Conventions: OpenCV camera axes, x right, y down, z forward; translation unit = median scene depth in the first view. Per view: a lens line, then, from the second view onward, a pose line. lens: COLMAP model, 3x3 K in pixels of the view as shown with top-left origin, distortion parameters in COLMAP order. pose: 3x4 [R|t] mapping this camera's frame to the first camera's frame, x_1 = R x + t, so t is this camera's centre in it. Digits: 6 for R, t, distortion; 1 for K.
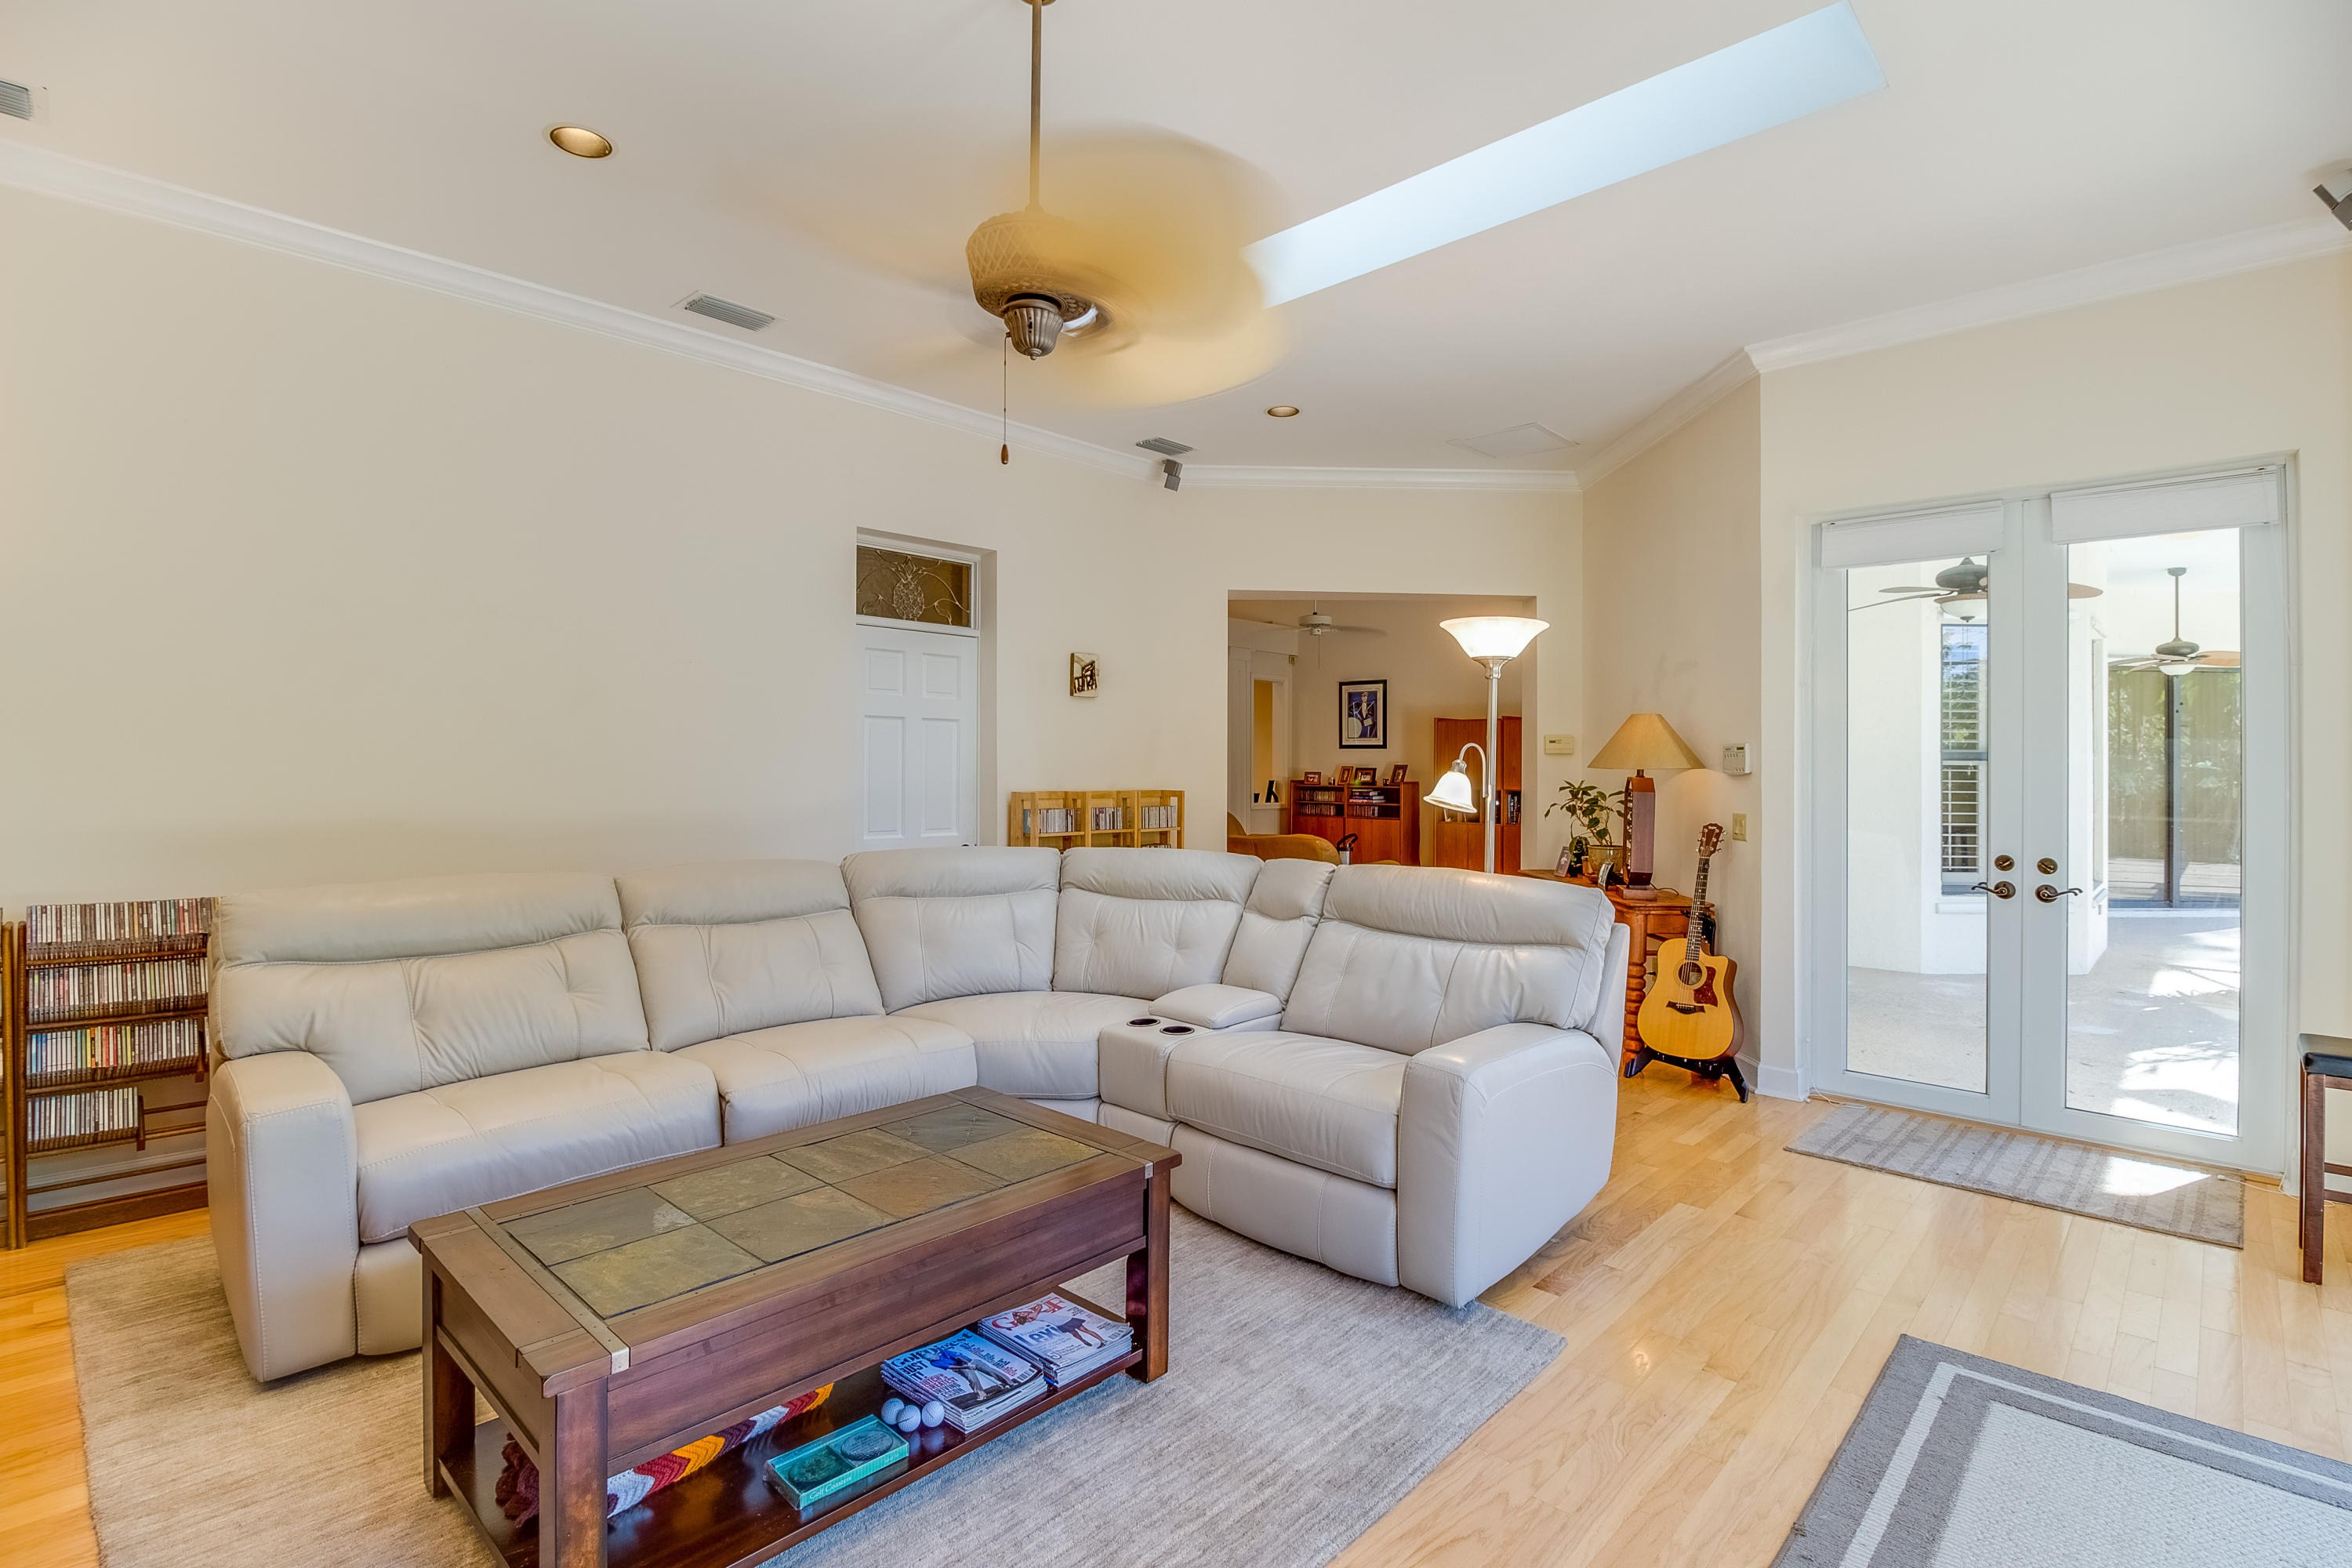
lens RADIAL K [[1114.5, 0, 1172.4], [0, 1114.5, 781.1], [0, 0, 1]] dist [-0.009489, -0.001725]
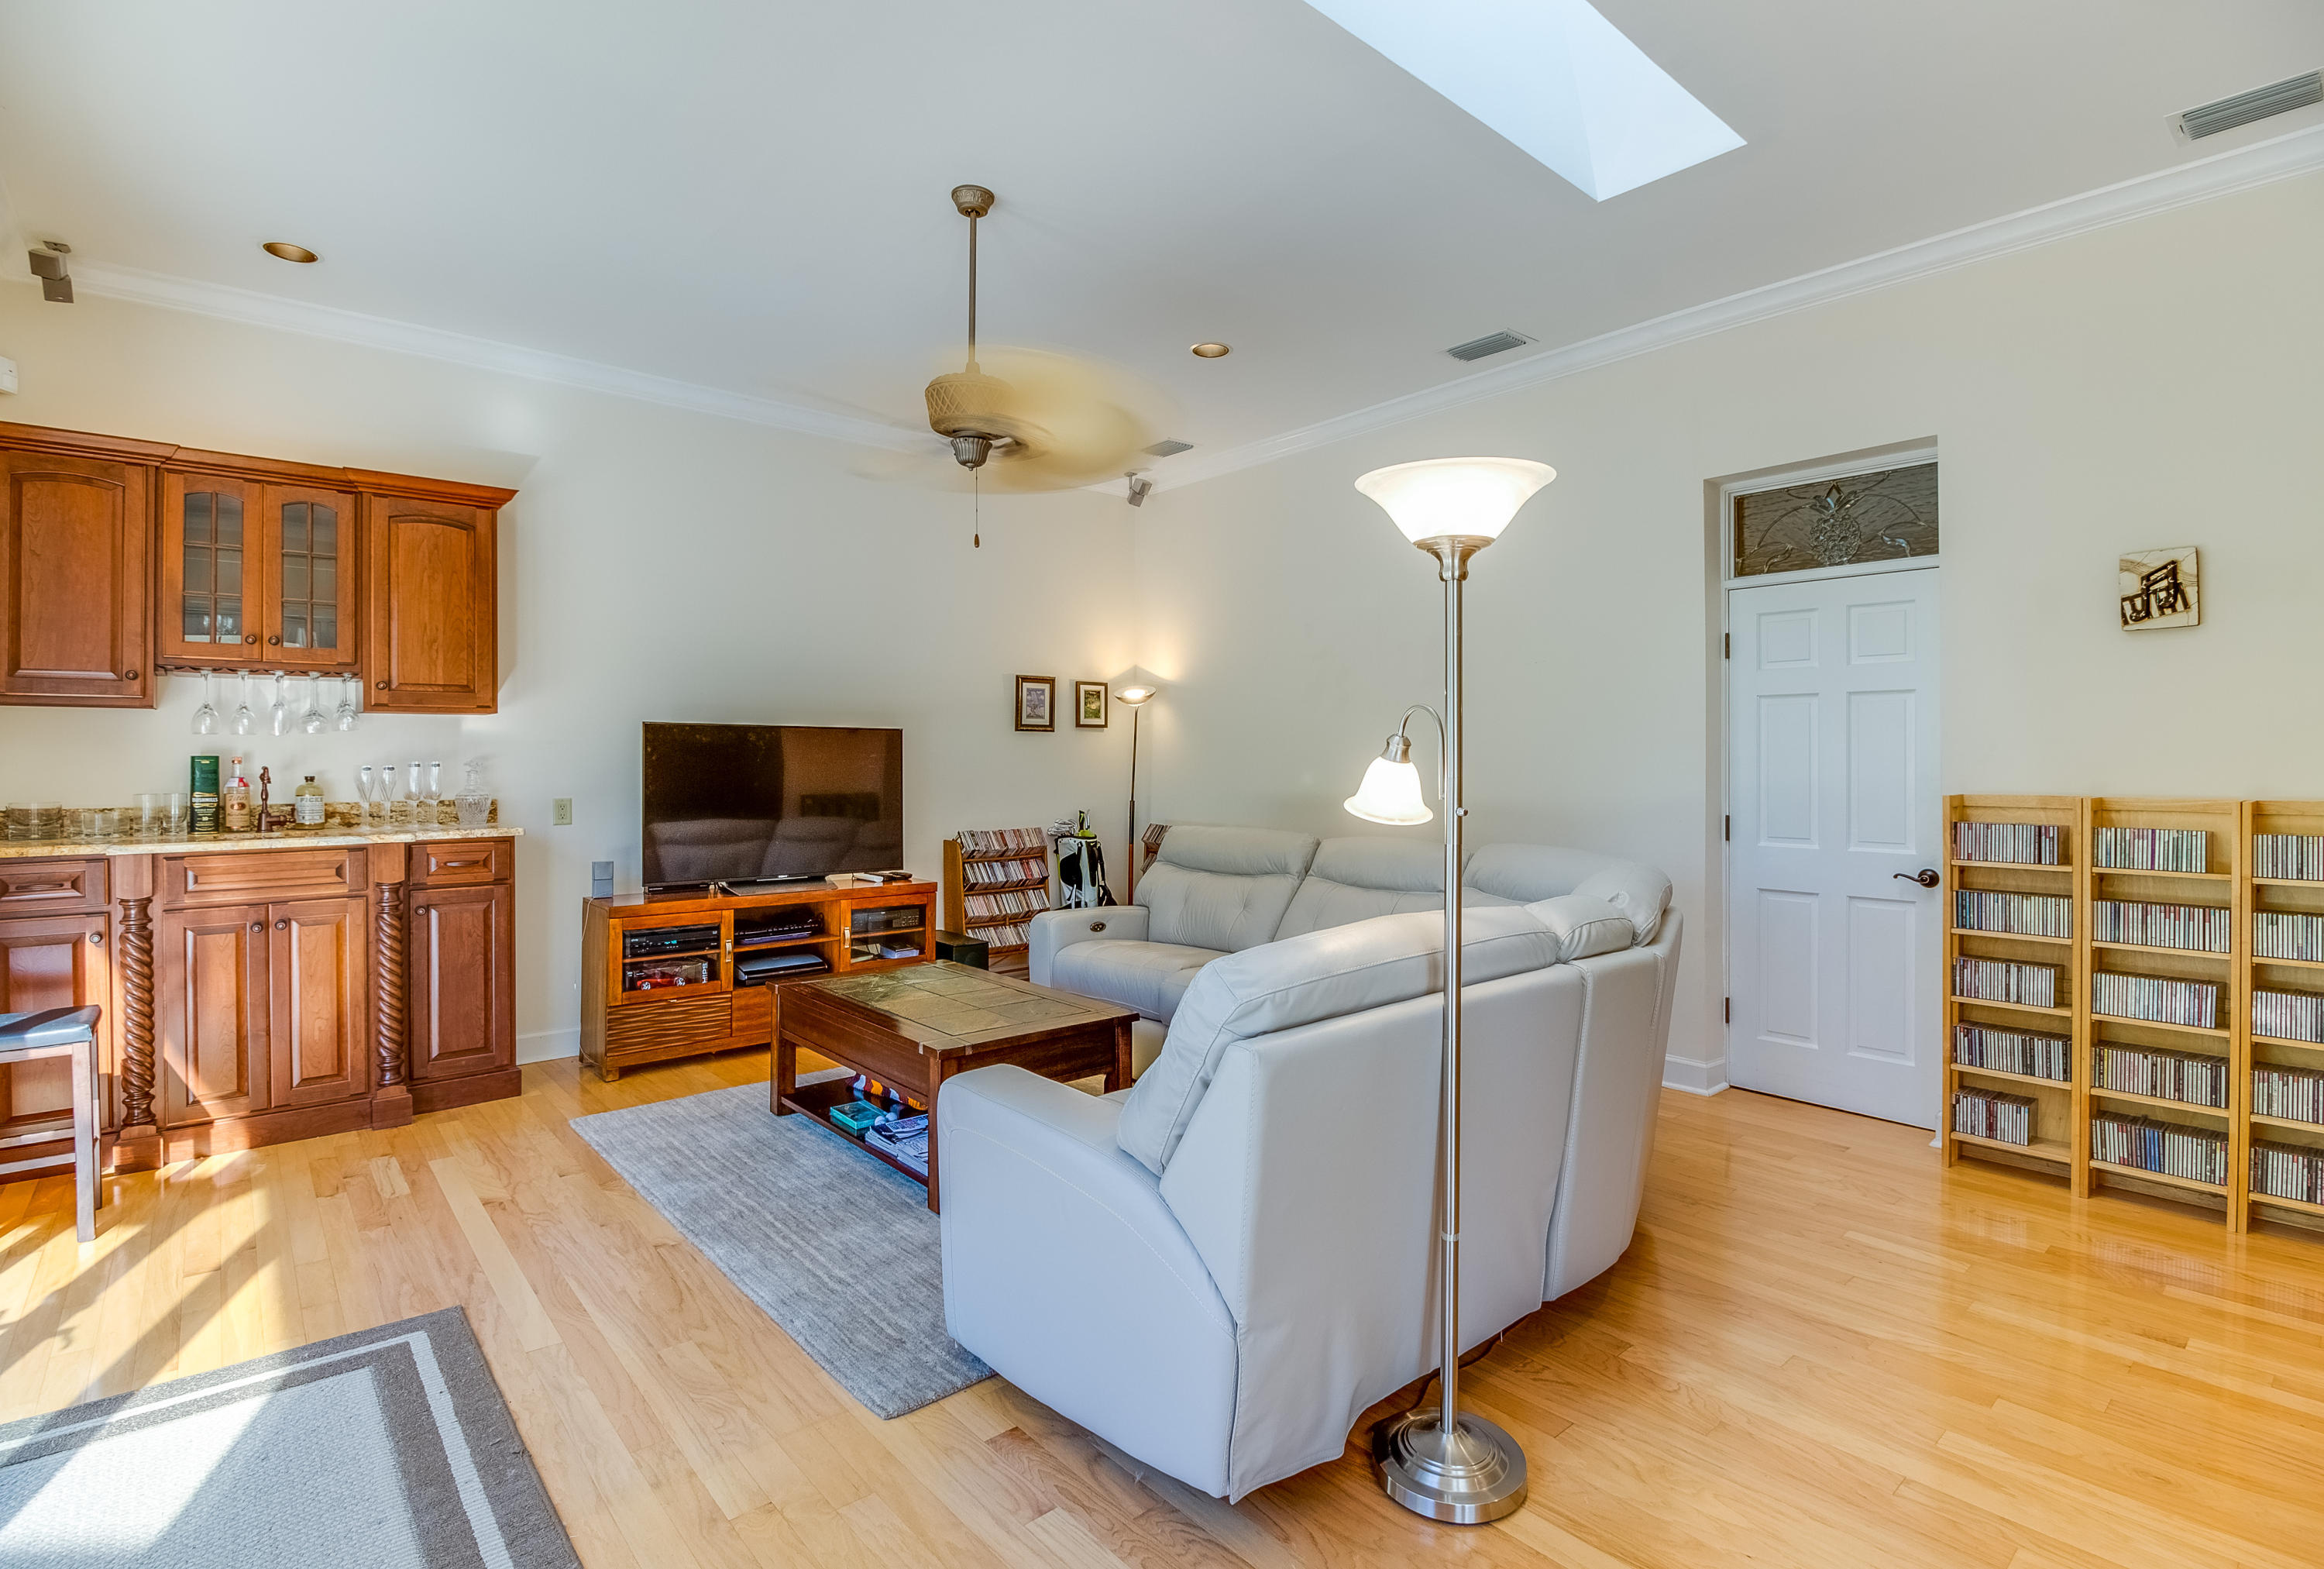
lens RADIAL K [[1122.3, 0, 1155.9], [0, 1122.3, 761.3], [0, 0, 1]] dist [-0.001901, -0.000748]
pose [[-0.103416, -0.008079, -0.994605, 1.031851], [-0.016373, 0.999845, -0.006420, 0.003357], [0.994503, 0.015621, -0.103532, 1.113314]]
